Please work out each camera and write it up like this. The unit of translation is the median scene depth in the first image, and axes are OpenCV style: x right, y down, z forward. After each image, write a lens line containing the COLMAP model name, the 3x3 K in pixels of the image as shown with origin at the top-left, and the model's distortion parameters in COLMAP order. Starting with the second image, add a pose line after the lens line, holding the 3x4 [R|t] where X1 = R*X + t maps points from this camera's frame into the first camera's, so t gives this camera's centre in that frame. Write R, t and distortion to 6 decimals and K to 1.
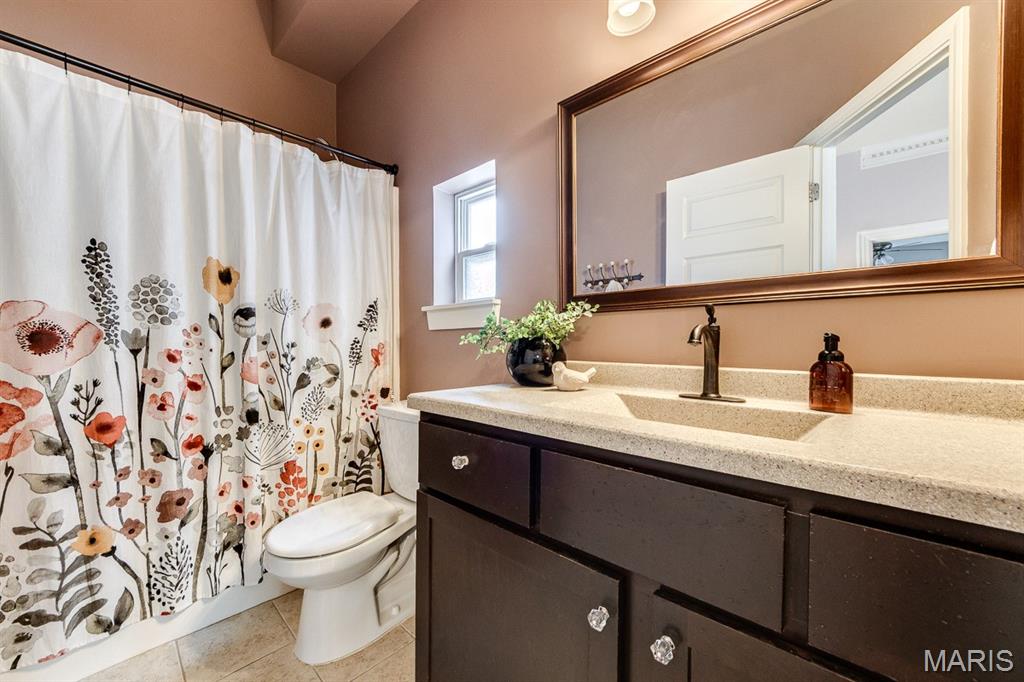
lens RADIAL K [[386.4, 0, 499.8], [0, 386.4, 337.2], [0, 0, 1]] dist [-0.001180, 0.000003]
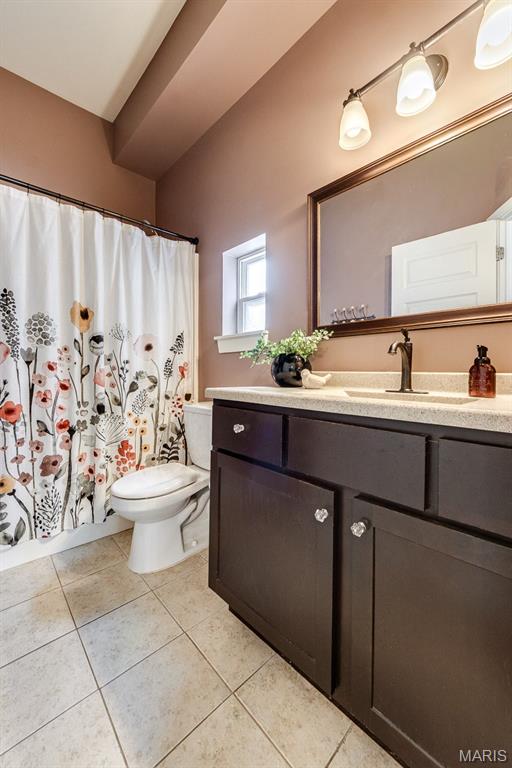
lens RADIAL K [[303.2, 0, 257.4], [0, 303.2, 371.2], [0, 0, 1]] dist [0.002958, -0.000100]
pose [[0.998637, 0.008601, -0.051482, 0.021976], [-0.008558, 0.999963, 0.001046, 0.057796], [0.051489, -0.000604, 0.998673, -0.144009]]
